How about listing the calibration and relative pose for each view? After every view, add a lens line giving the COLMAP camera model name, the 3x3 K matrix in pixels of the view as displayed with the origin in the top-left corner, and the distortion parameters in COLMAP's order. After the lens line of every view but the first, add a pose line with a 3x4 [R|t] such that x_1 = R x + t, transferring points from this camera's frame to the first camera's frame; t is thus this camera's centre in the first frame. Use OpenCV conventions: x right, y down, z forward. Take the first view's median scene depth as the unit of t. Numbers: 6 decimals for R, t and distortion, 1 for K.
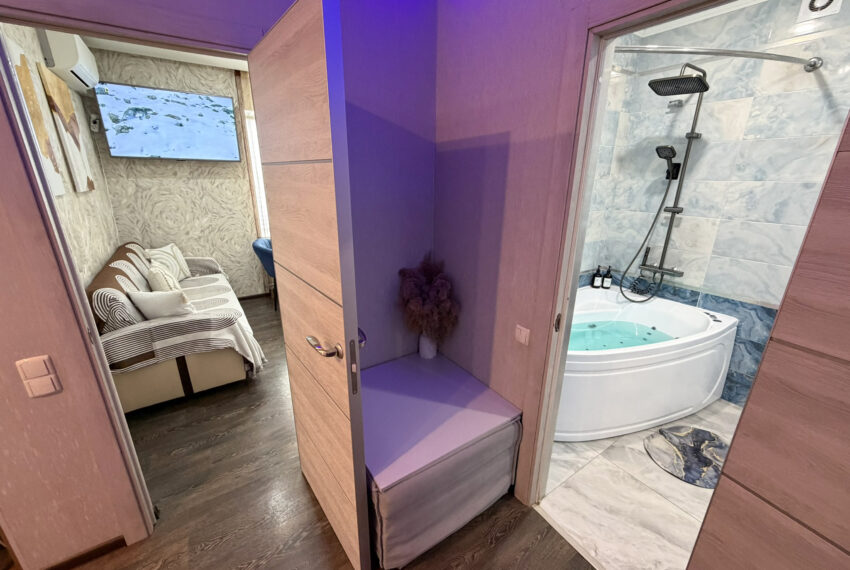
lens RADIAL K [[343.6, 0, 423.1], [0, 343.6, 284.6], [0, 0, 1]] dist [0.021882, -0.000273]
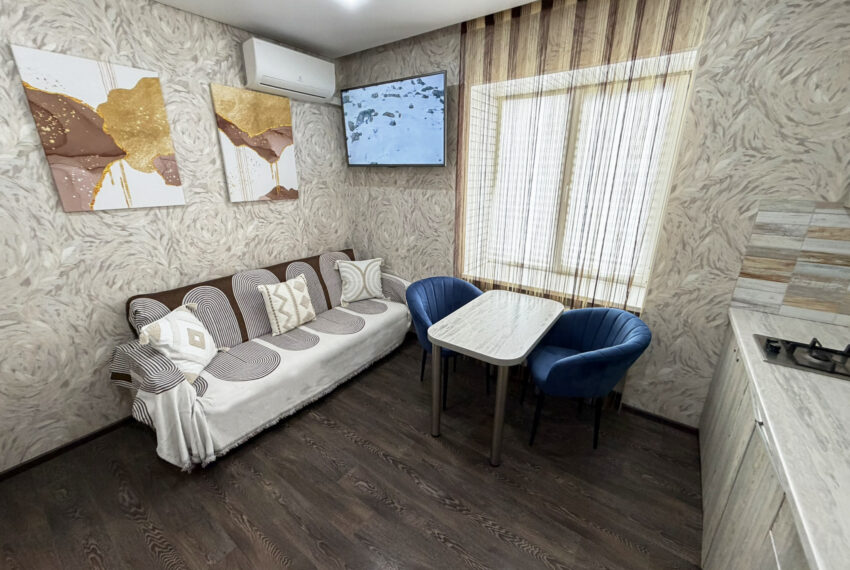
lens RADIAL K [[343.6, 0, 425.2], [0, 343.6, 283.1], [0, 0, 1]] dist [0.021882, -0.000273]
pose [[0.342706, 0.279380, -0.896939, 0.159176], [-0.298672, 0.937622, 0.177935, -0.269251], [0.890701, 0.206911, 0.404771, 0.804974]]
